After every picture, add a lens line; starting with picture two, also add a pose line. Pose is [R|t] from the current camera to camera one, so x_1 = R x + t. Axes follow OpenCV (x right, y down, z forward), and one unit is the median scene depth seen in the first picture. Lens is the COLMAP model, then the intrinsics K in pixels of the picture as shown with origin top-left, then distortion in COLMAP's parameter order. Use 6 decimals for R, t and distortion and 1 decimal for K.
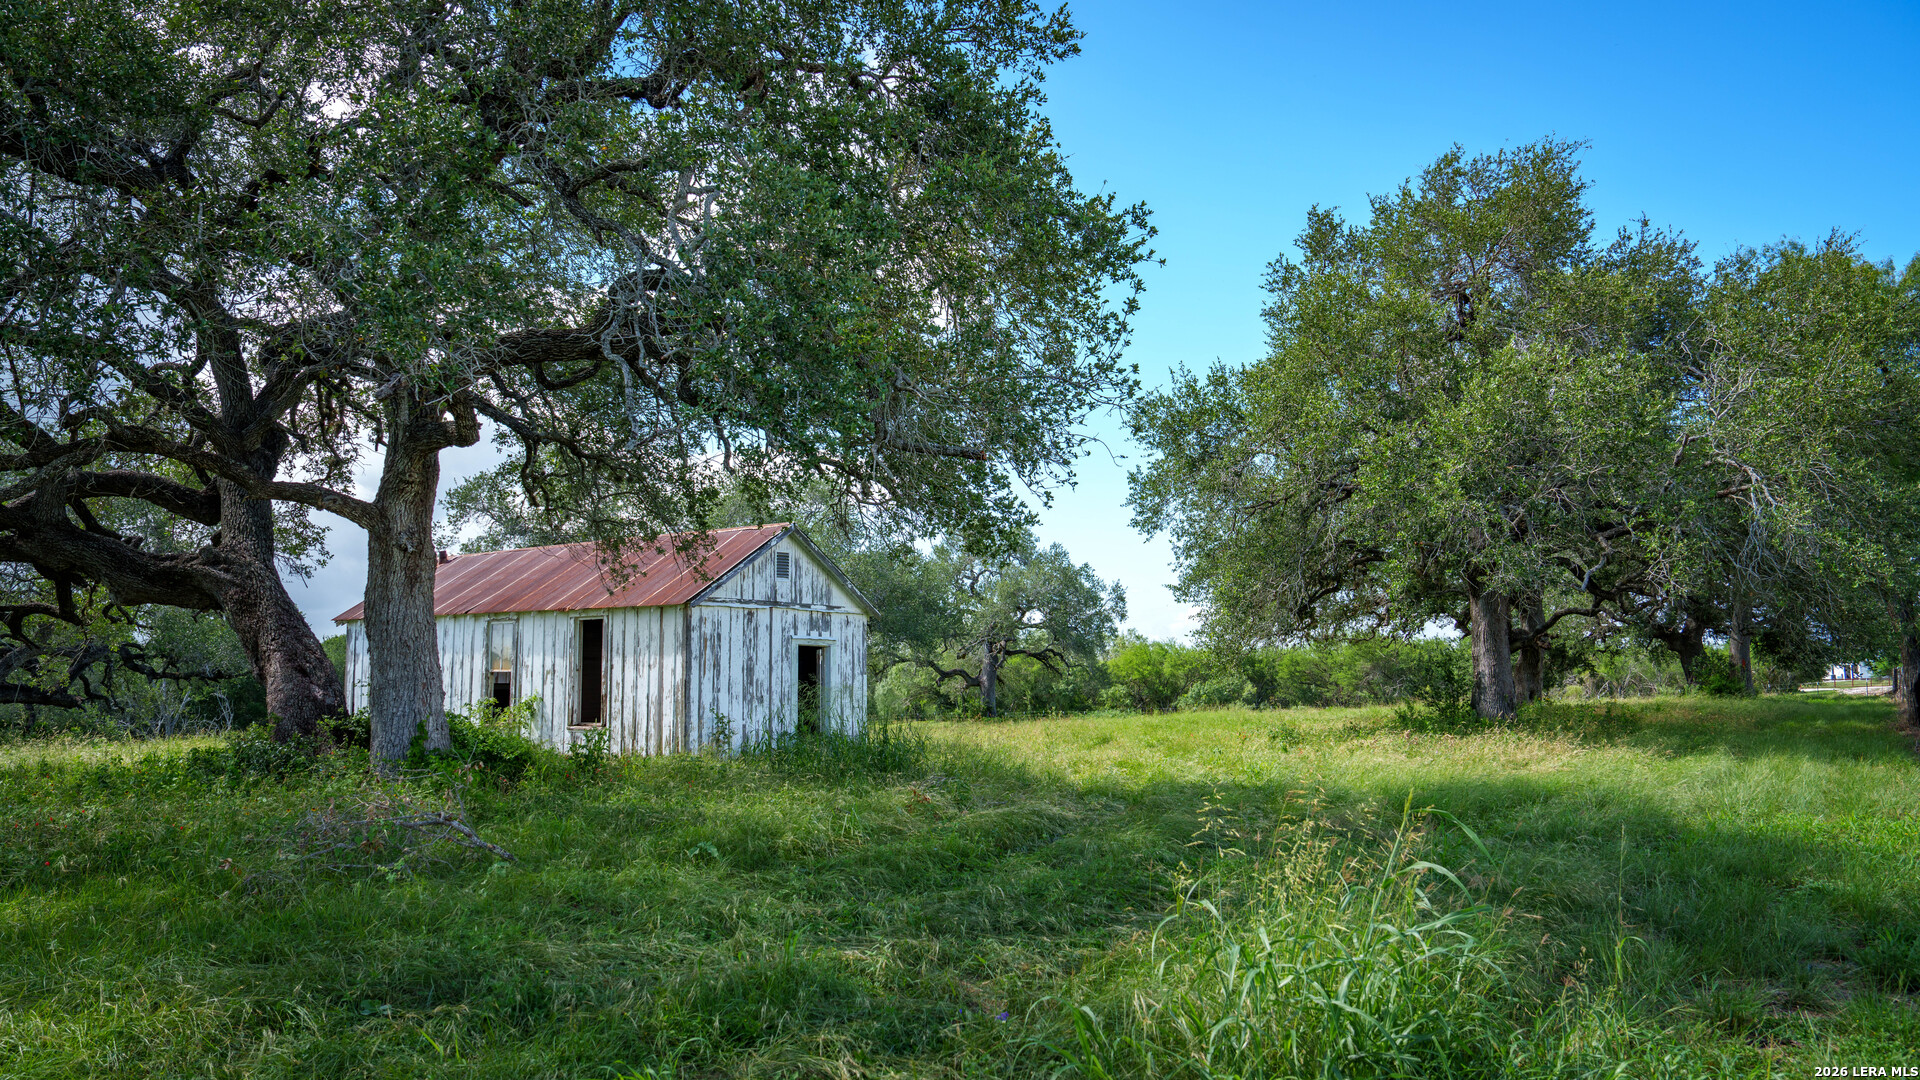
lens RADIAL K [[1451.4, 0, 949.6], [0, 1451.4, 534.5], [0, 0, 1]] dist [-0.065911, 0.054039]
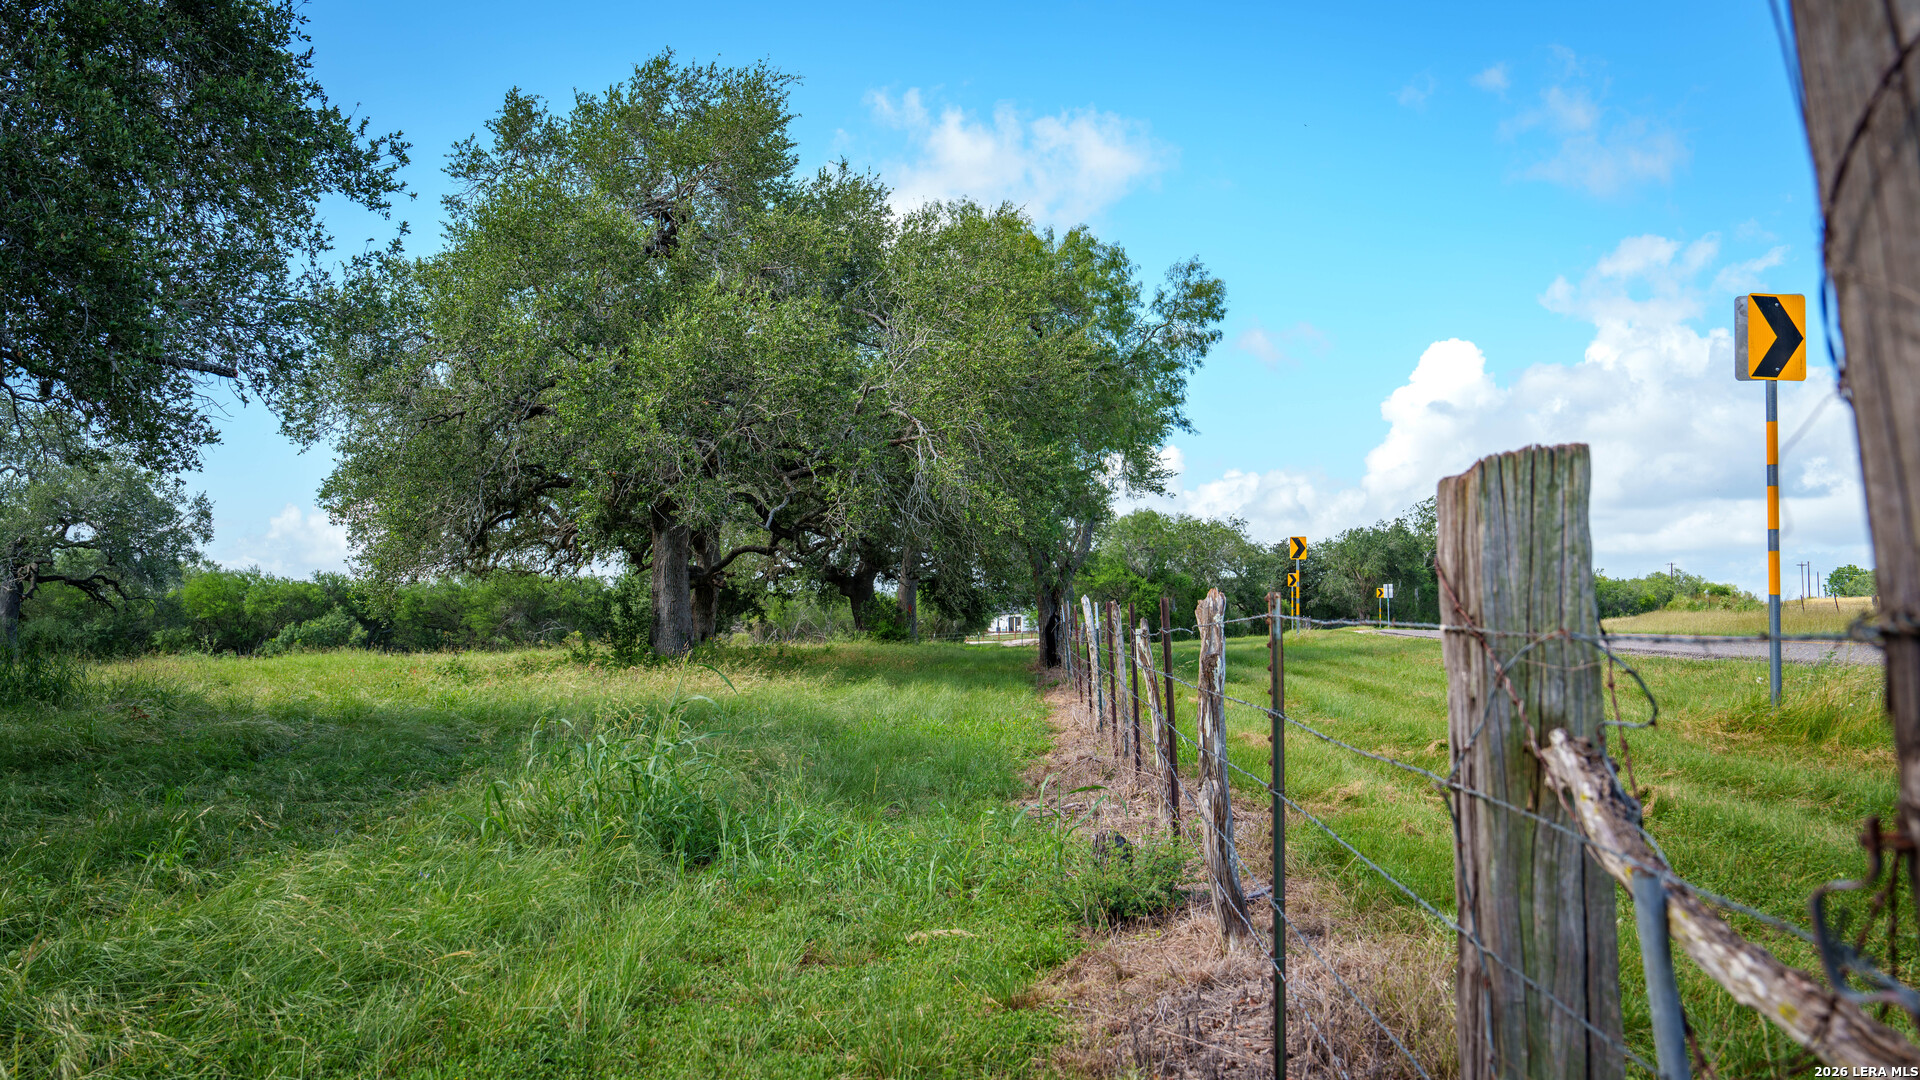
lens RADIAL K [[1830.4, 0, 962.2], [0, 1830.4, 537.2], [0, 0, 1]] dist [-0.053236, 0.000000]
pose [[0.862243, 0.035020, 0.505283, -0.073279], [-0.061020, 0.997523, 0.034991, -0.006778], [-0.502806, -0.061003, 0.862244, -0.146679]]
